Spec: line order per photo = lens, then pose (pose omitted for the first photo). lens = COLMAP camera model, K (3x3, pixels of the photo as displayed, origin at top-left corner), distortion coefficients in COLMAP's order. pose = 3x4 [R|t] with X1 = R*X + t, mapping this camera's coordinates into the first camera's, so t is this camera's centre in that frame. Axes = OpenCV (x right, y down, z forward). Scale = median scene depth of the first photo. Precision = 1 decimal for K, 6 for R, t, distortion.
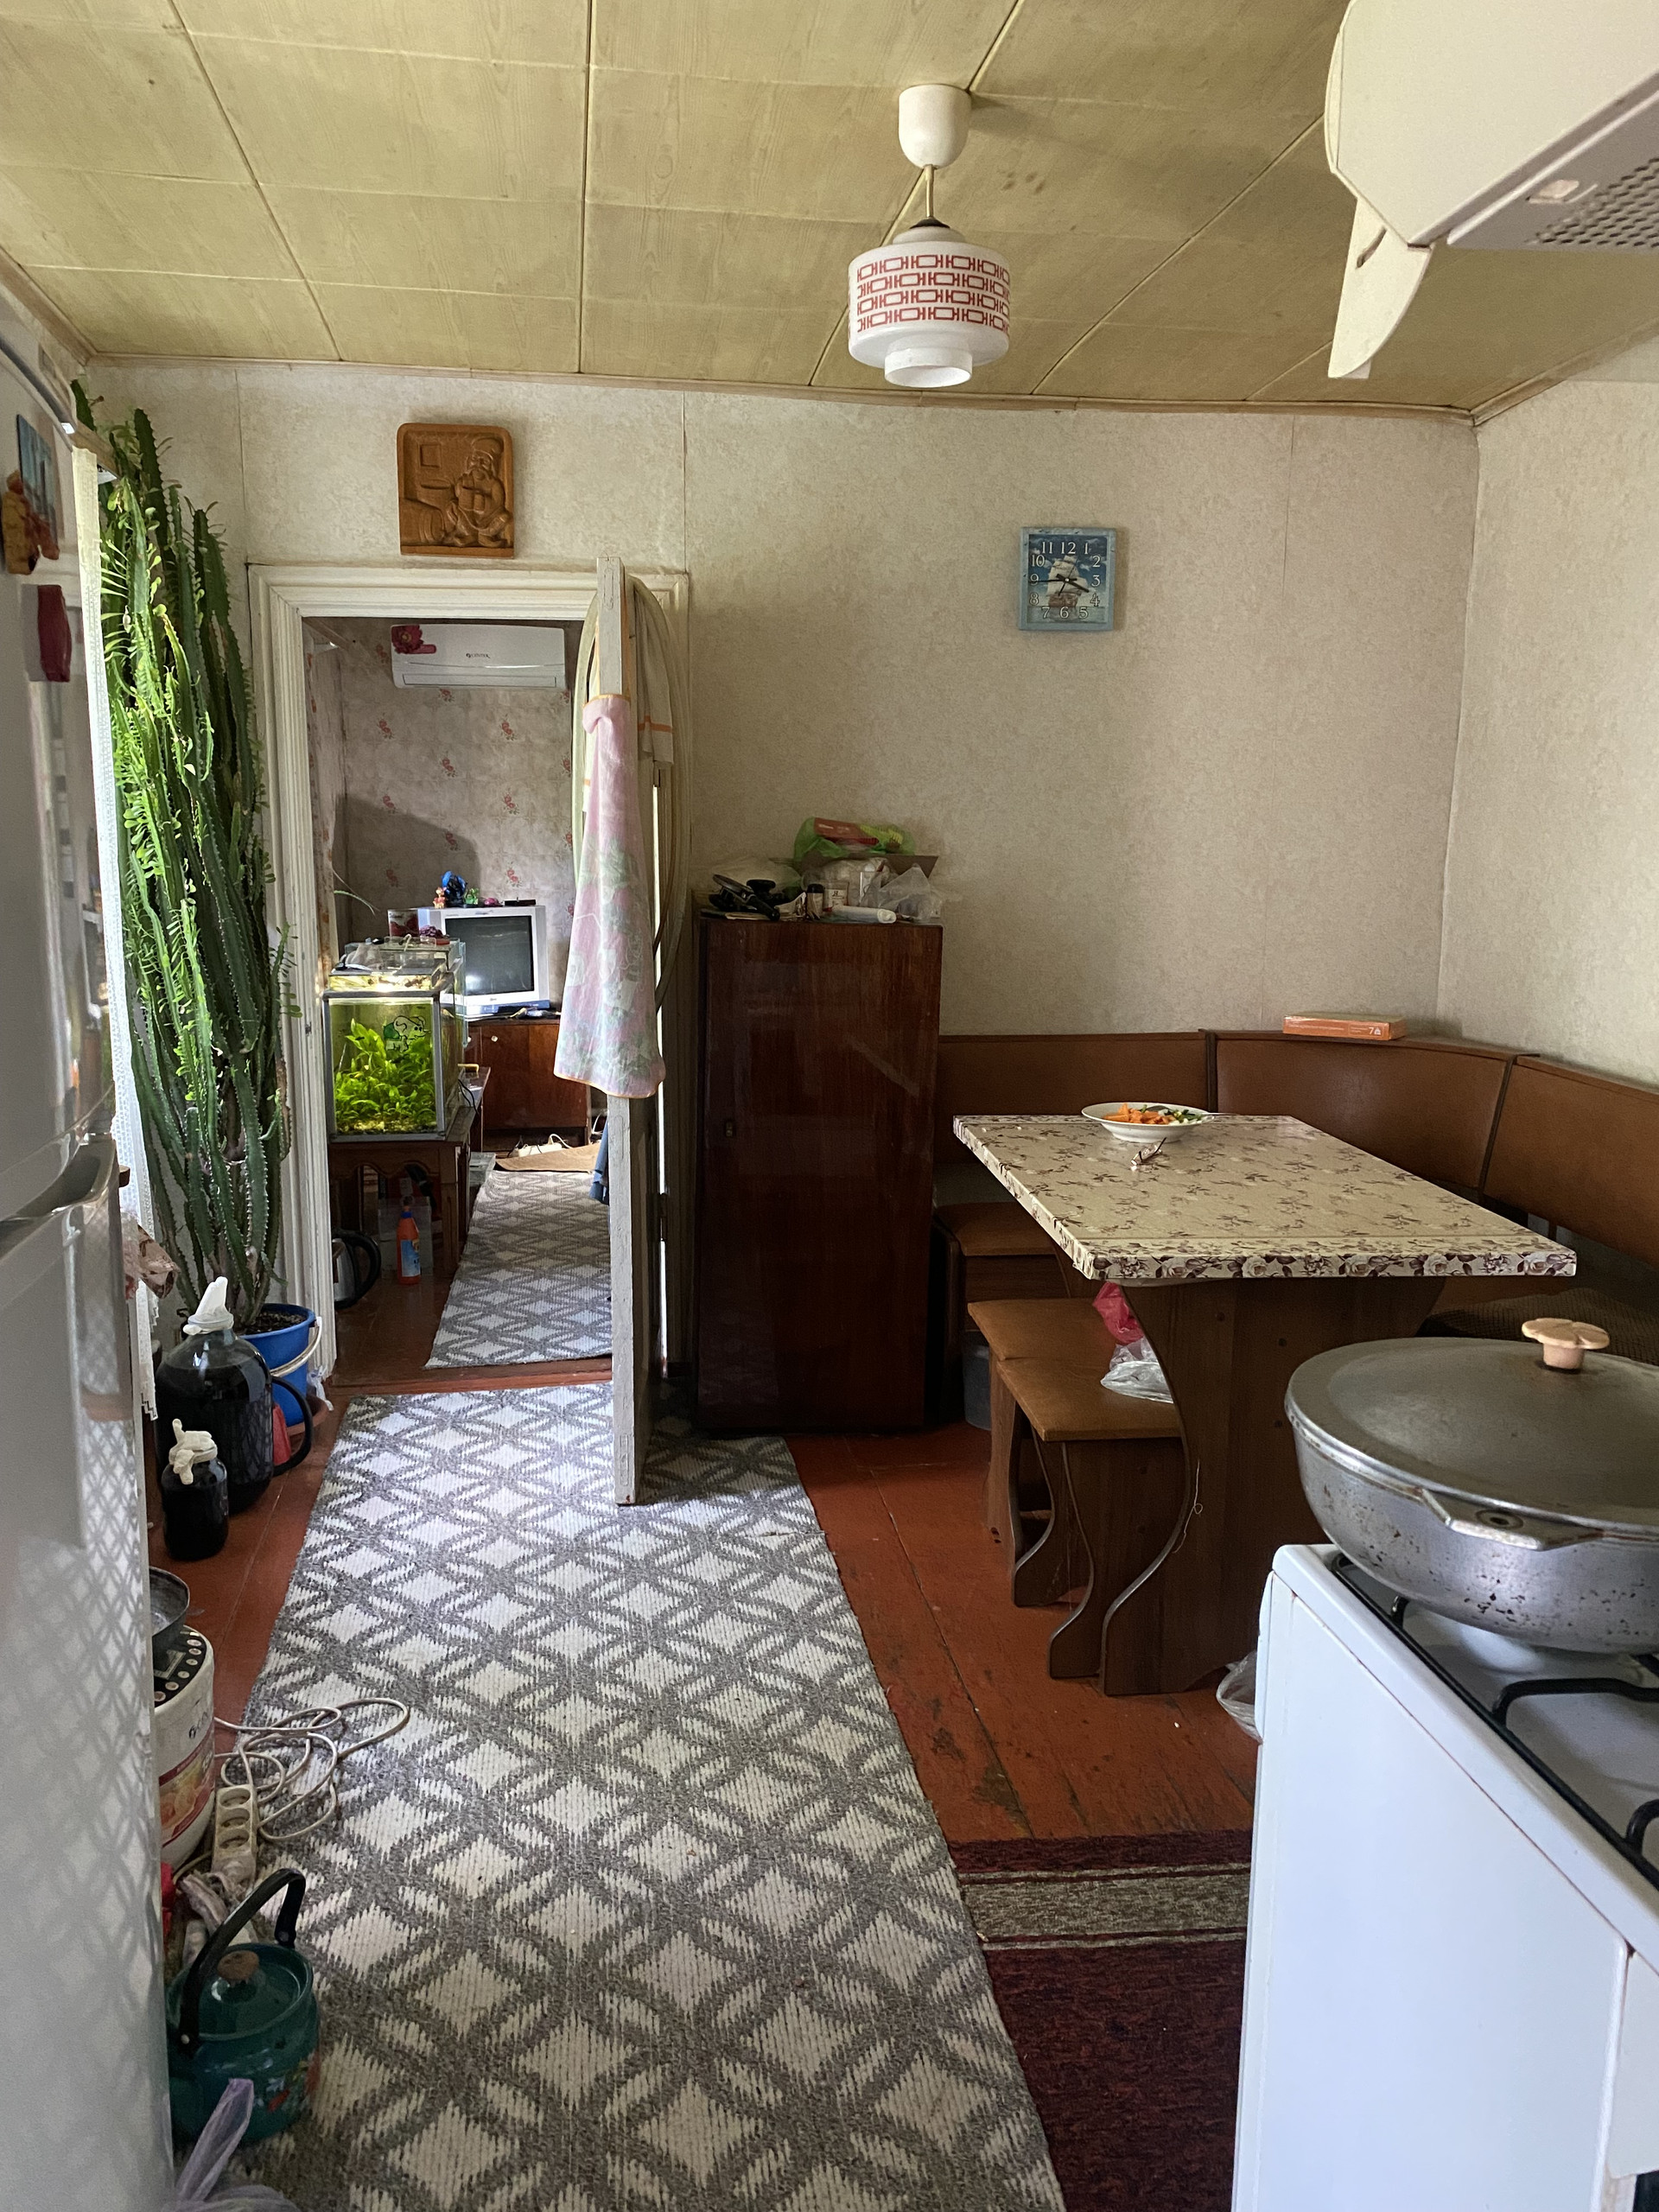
lens RADIAL K [[1663.9, 0, 842.0], [0, 1663.9, 1110.5], [0, 0, 1]] dist [-0.001332, -0.010524]
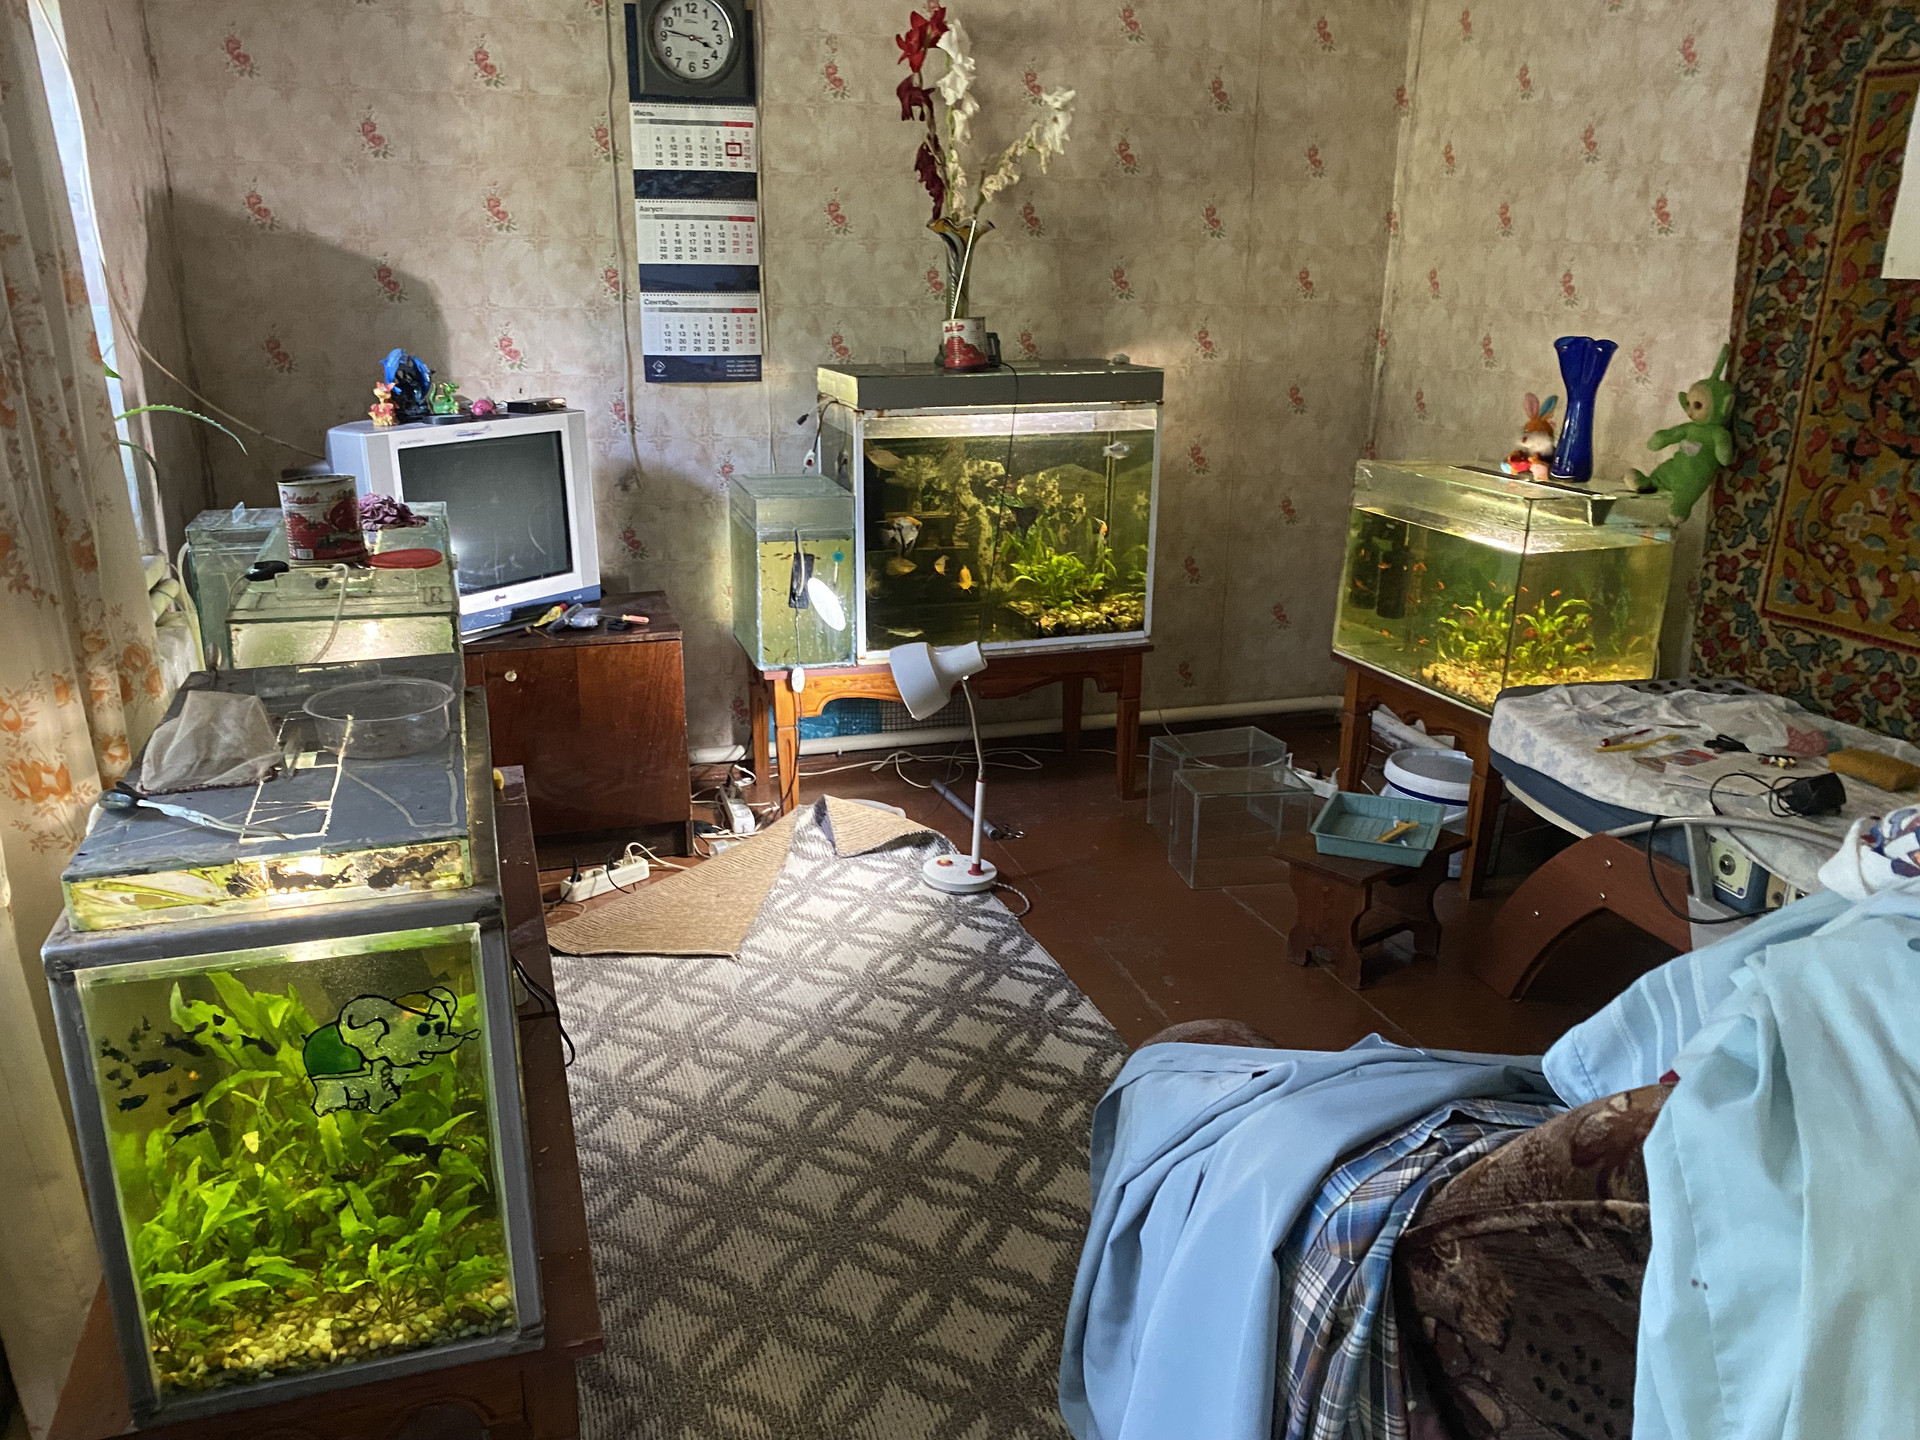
lens RADIAL K [[1444.3, 0, 943.1], [0, 1444.3, 722.6], [0, 0, 1]] dist [-0.001332, -0.010524]
pose [[0.987937, -0.041313, 0.149241, -0.137081], [0.017879, 0.987741, 0.155072, -0.093331], [-0.153818, -0.150534, 0.976565, 0.509574]]
